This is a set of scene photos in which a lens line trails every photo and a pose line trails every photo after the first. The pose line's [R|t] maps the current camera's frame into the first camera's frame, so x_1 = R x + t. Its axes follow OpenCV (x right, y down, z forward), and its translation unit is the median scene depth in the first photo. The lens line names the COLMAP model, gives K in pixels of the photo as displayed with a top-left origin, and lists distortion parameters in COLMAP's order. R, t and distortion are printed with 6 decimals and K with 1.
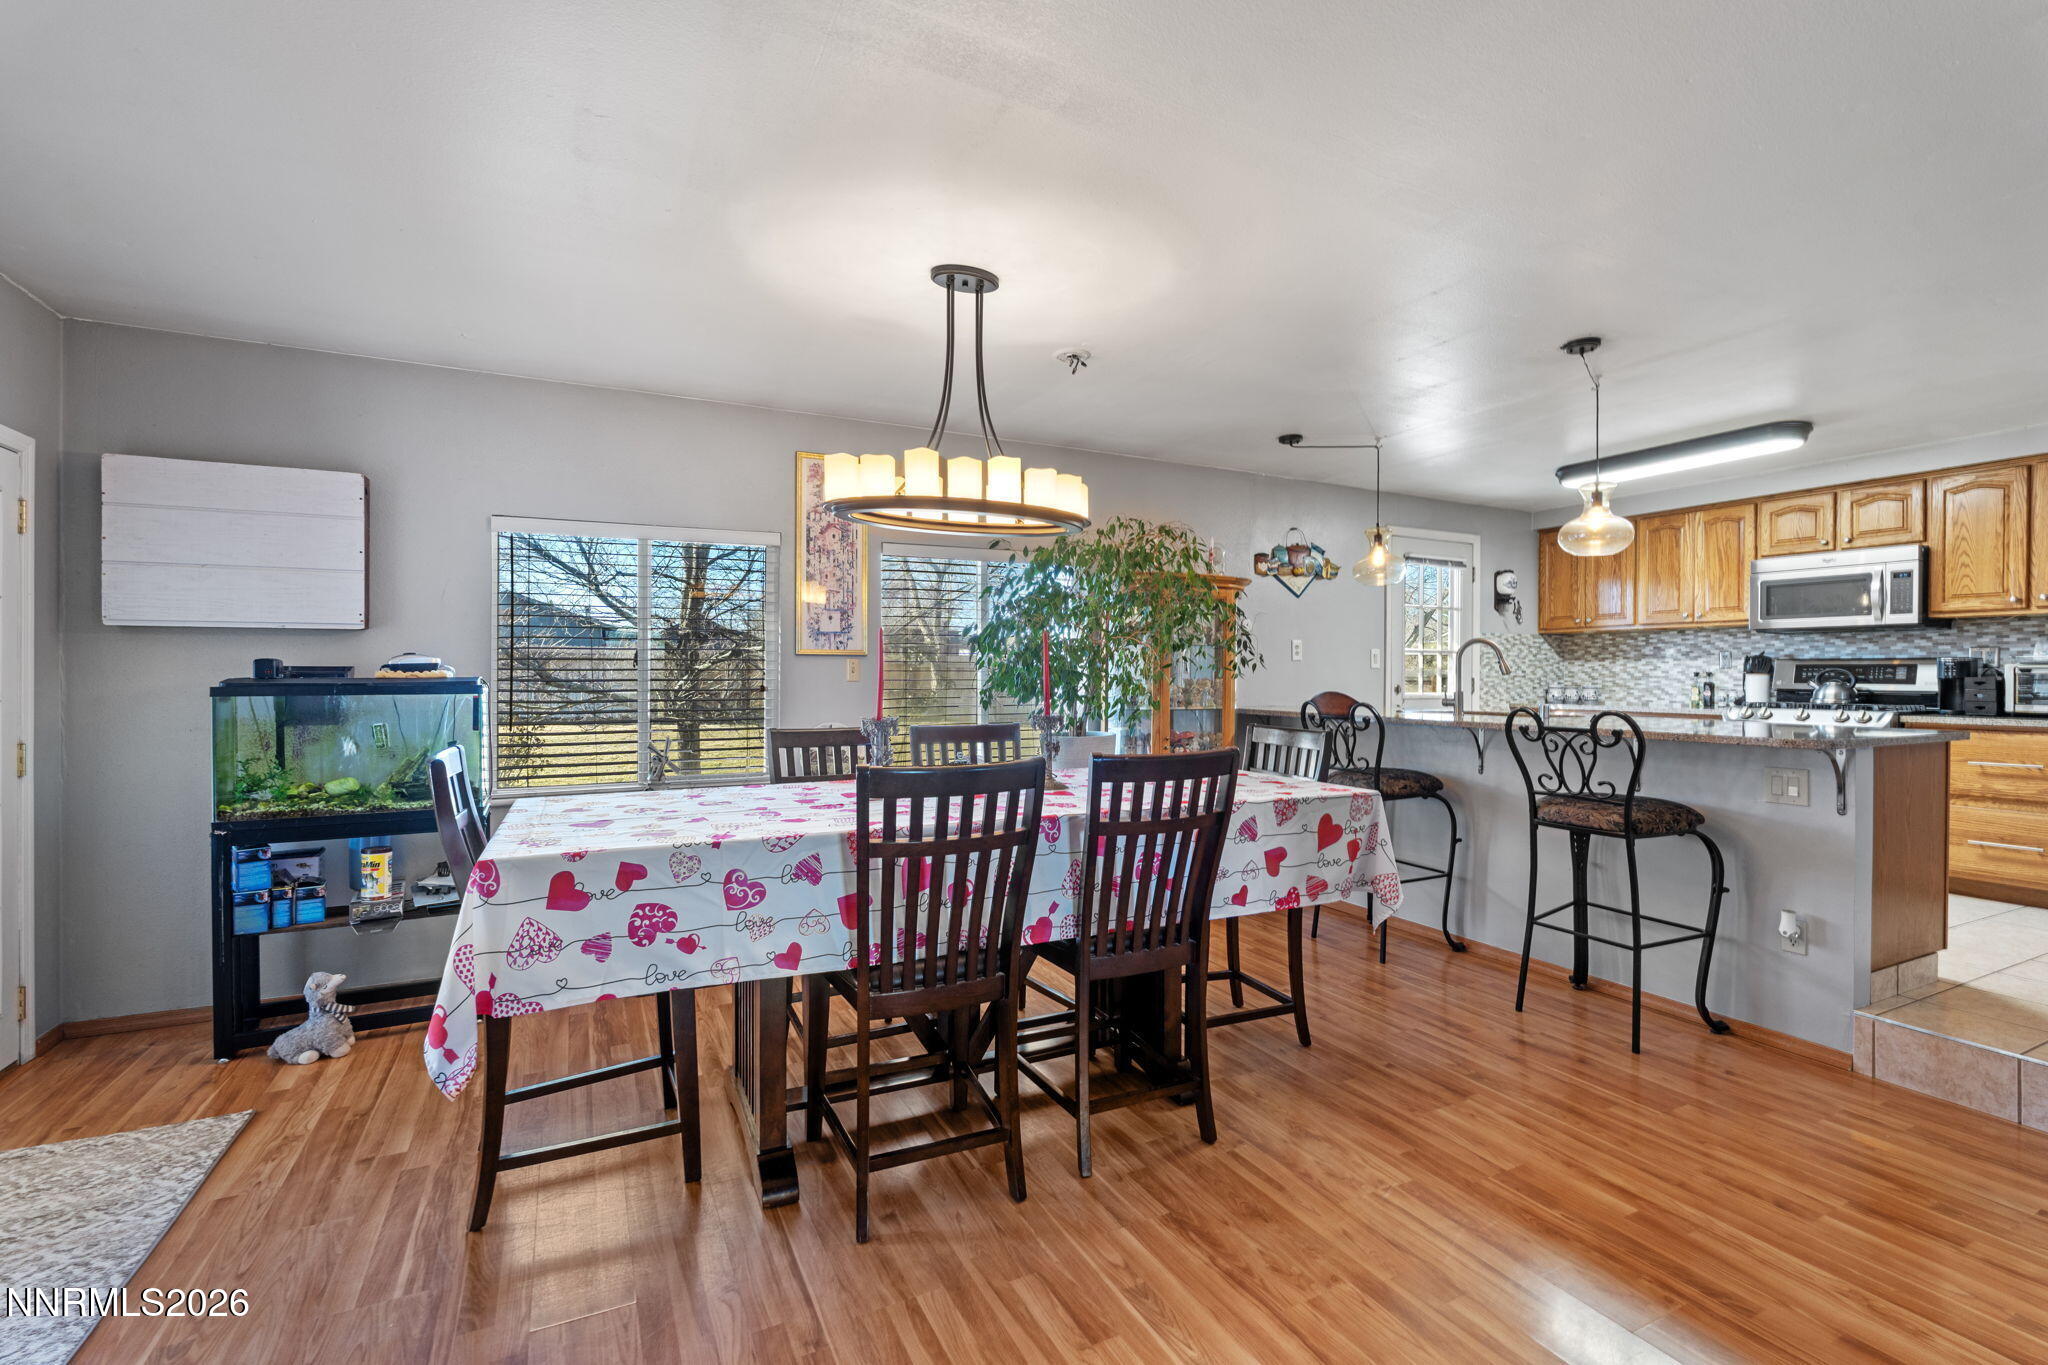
lens RADIAL K [[875.3, 0, 1018.7], [0, 875.3, 678.2], [0, 0, 1]] dist [-0.006064, 0.001716]
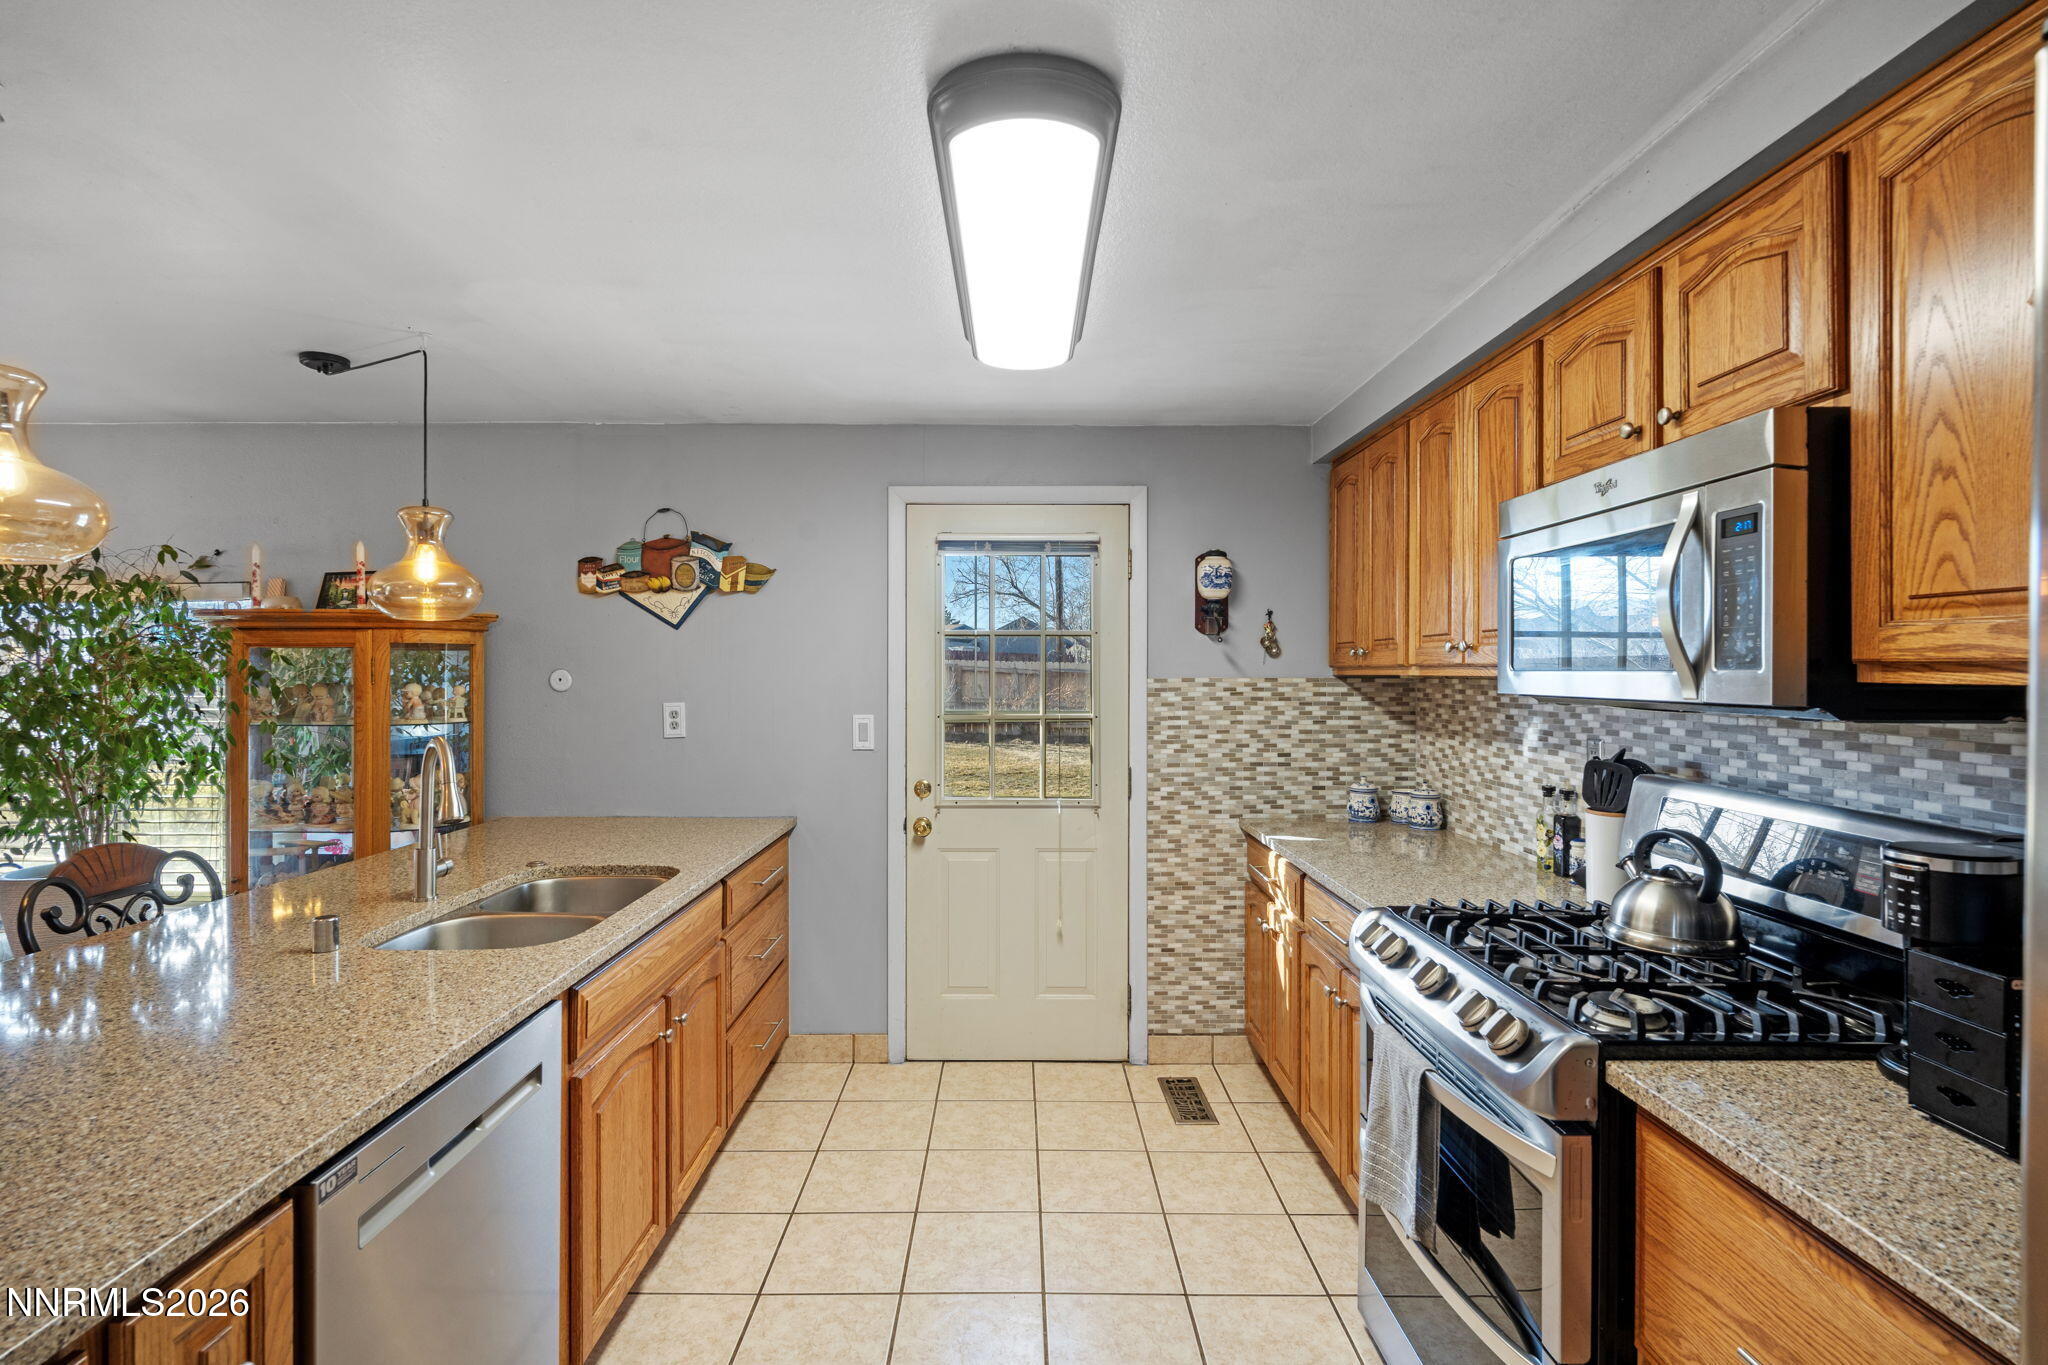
lens RADIAL K [[953.0, 0, 1013.7], [0, 953.0, 674.8], [0, 0, 1]] dist [-0.004432, -0.001609]
pose [[0.896458, -0.002658, -0.443120, 1.337013], [0.002616, 0.999996, -0.000705, -0.102354], [0.443120, -0.000527, 0.896462, 0.902708]]
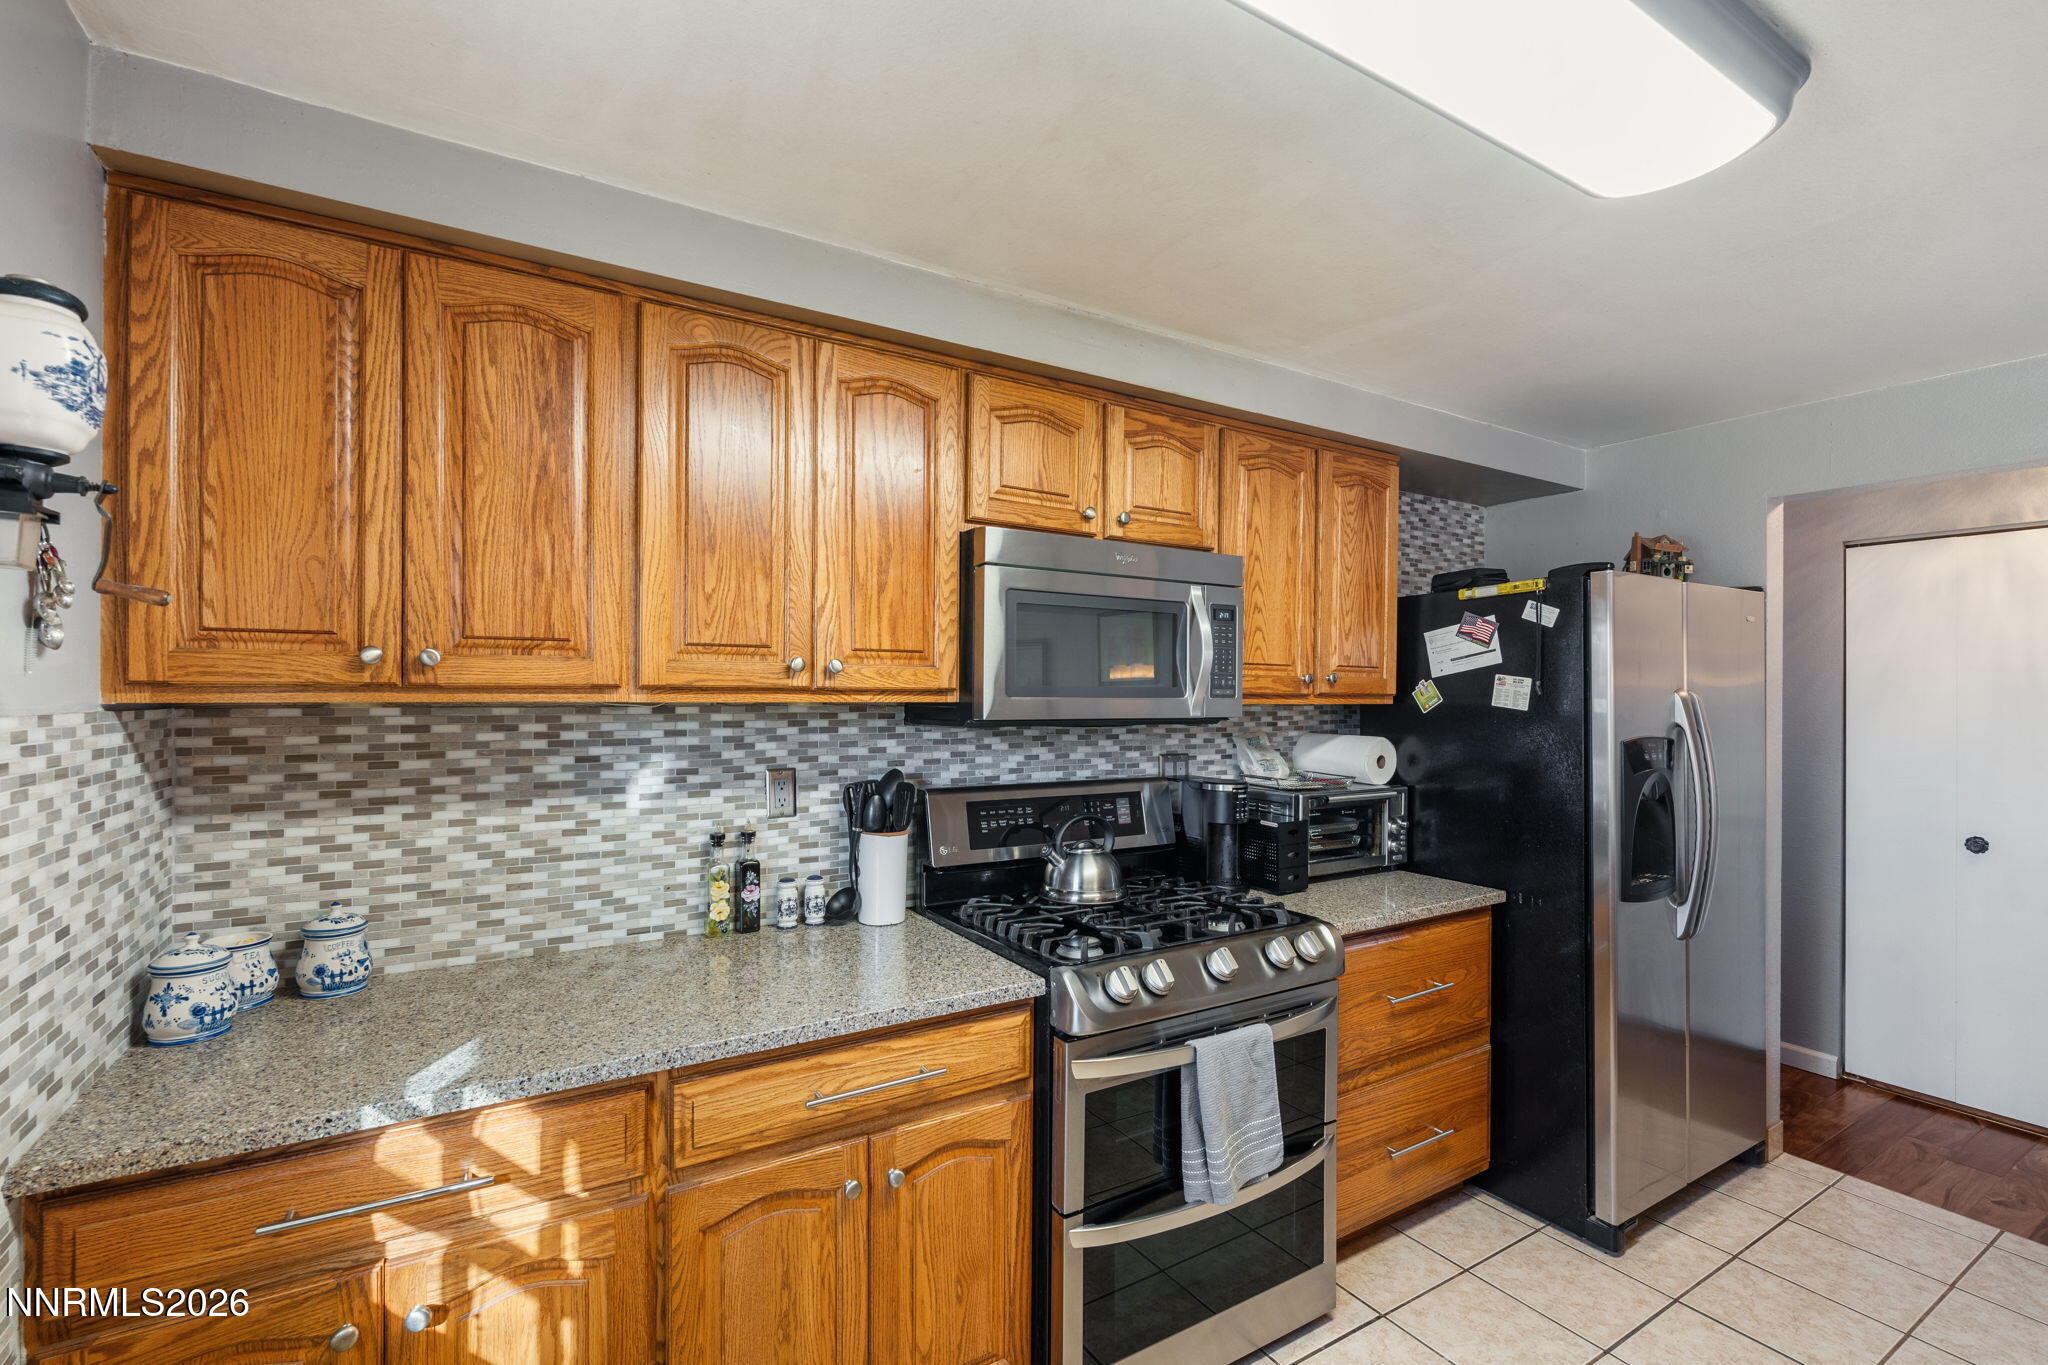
lens RADIAL K [[895.7, 0, 1031.7], [0, 895.7, 693.2], [0, 0, 1]] dist [-0.009911, 0.000055]
pose [[-0.085974, 0.000651, 0.996297, 0.763269], [0.000242, 1.000000, -0.000633, -0.106307], [-0.996297, 0.000187, -0.085974, 1.620873]]
